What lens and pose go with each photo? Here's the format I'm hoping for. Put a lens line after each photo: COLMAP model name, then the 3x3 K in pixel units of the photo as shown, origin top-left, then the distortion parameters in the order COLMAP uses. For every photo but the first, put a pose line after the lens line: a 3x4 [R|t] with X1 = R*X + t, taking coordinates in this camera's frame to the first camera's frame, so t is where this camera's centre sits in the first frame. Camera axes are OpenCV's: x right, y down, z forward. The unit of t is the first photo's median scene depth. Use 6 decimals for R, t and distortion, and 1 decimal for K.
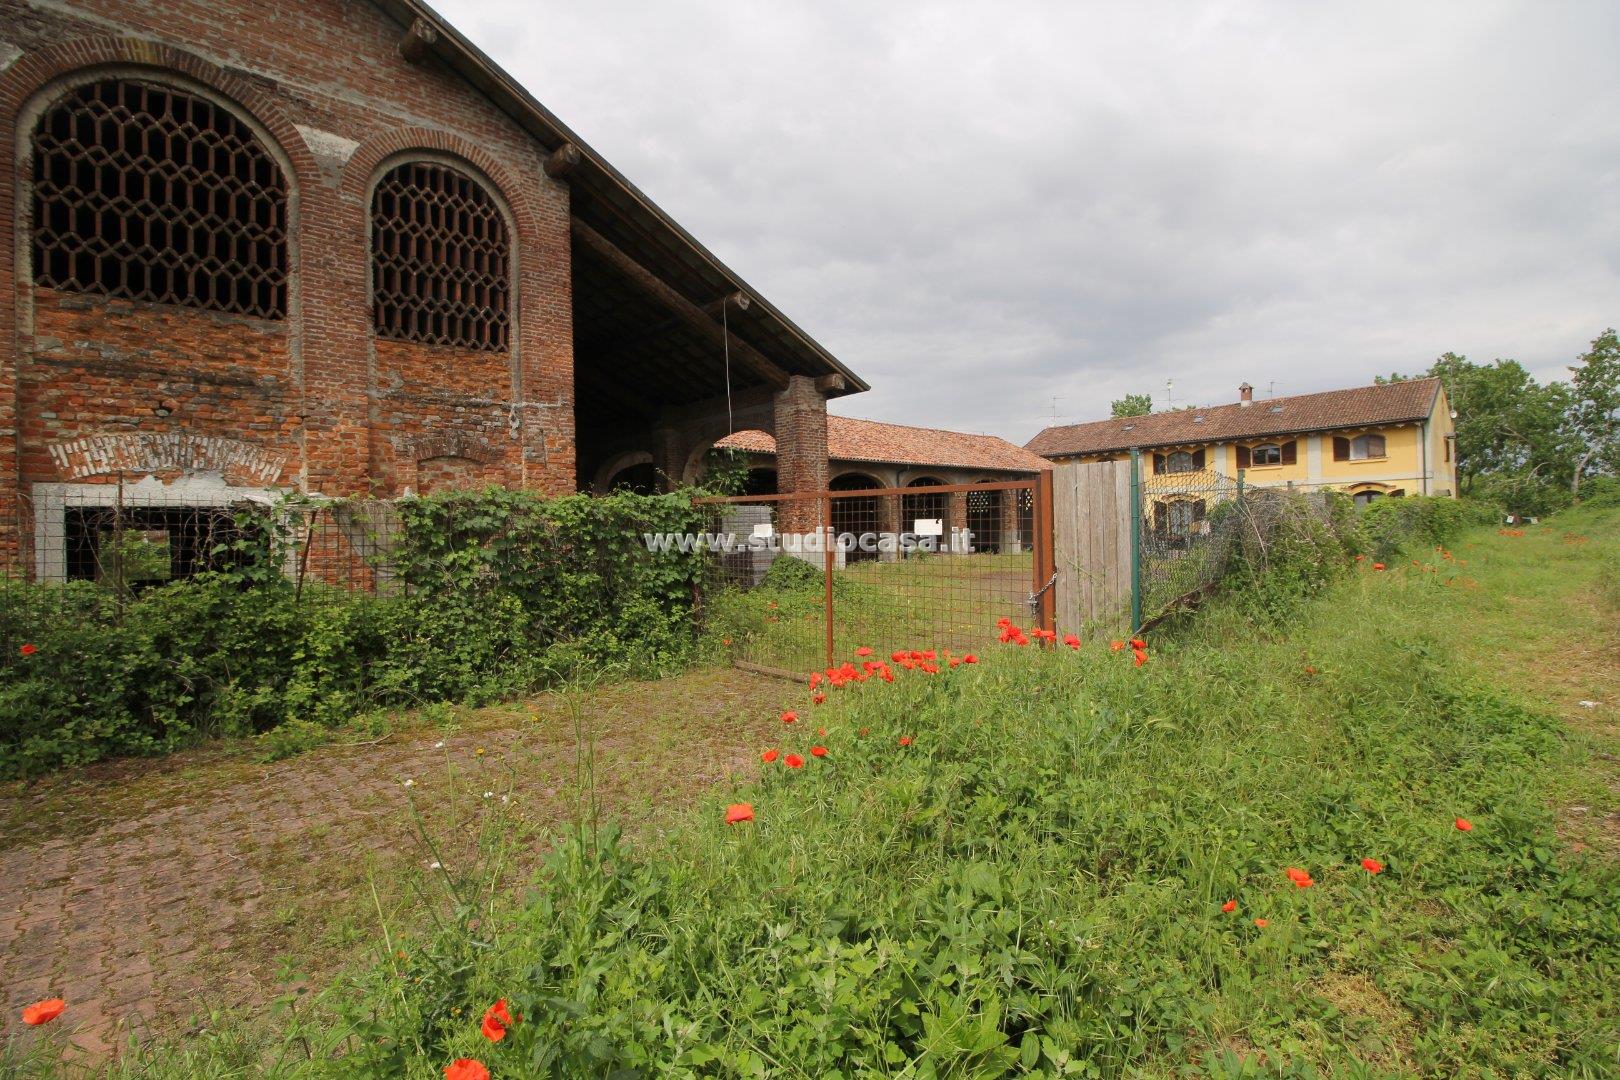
lens RADIAL K [[741.8, 0, 849.7], [0, 741.8, 531.3], [0, 0, 1]] dist [-0.002611, -0.010198]
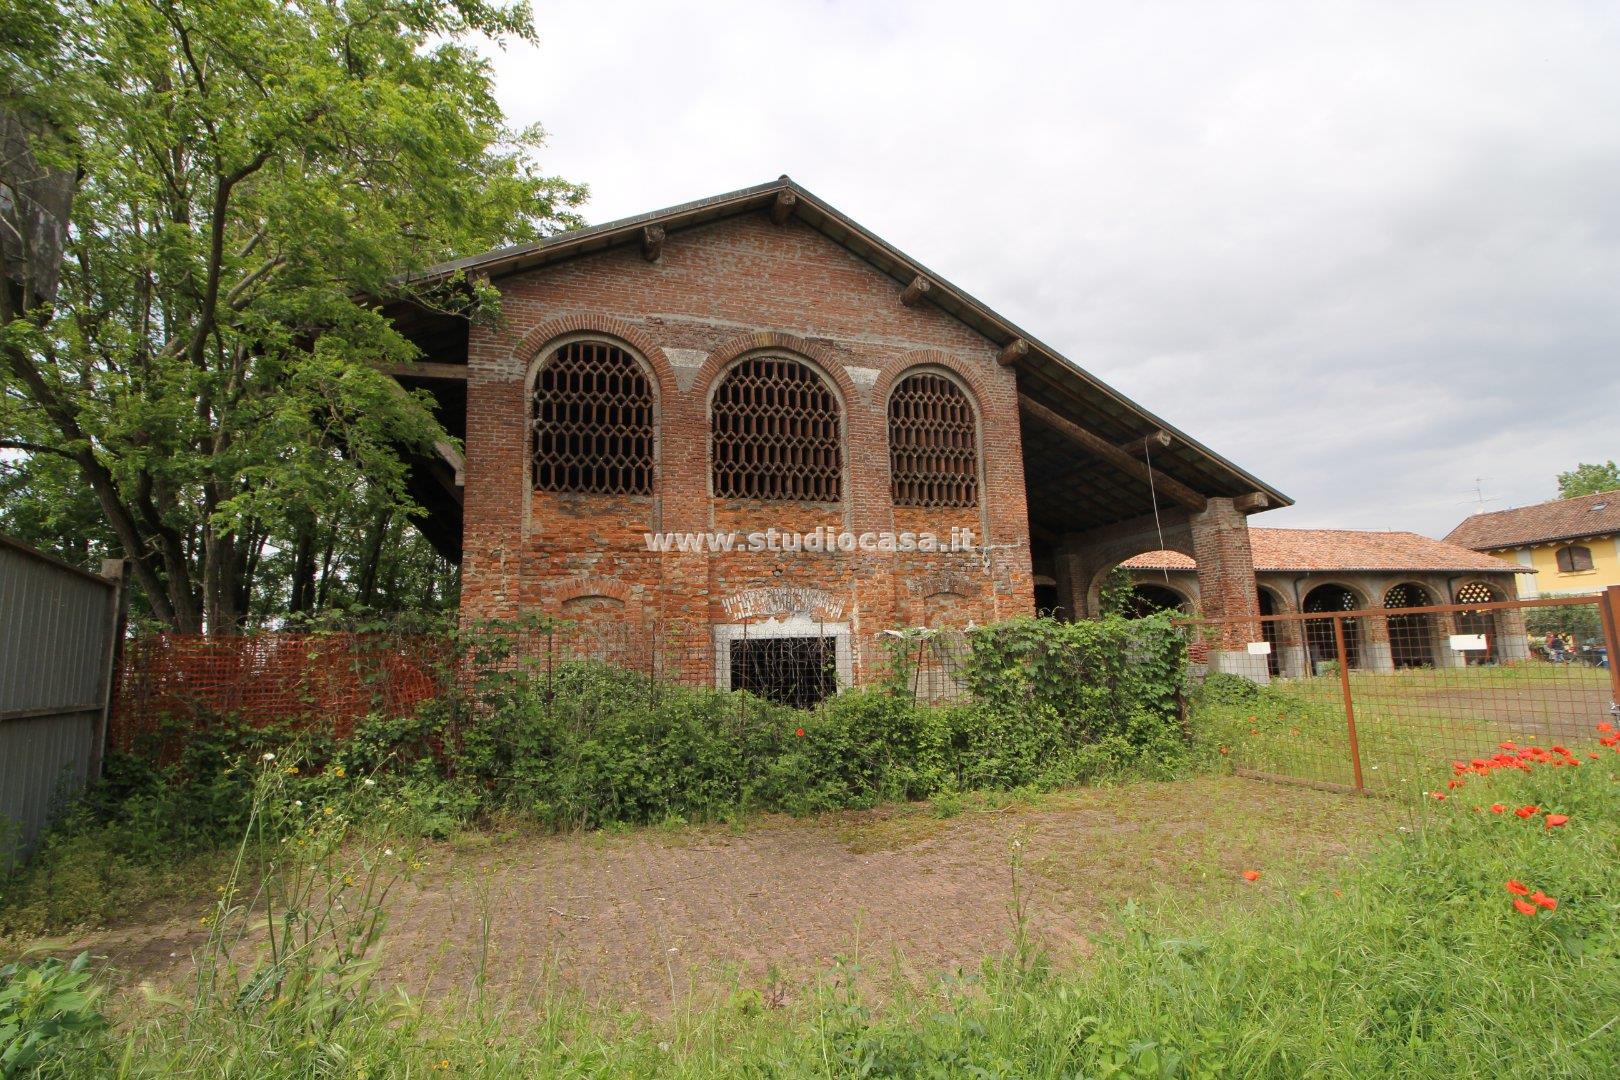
lens RADIAL K [[741.8, 0, 849.7], [0, 741.8, 531.3], [0, 0, 1]] dist [-0.002611, -0.010198]
pose [[0.905692, -0.083059, -0.415719, -0.170516], [0.016989, 0.986942, -0.160176, -0.005193], [0.423595, 0.138008, 0.895277, -0.243376]]
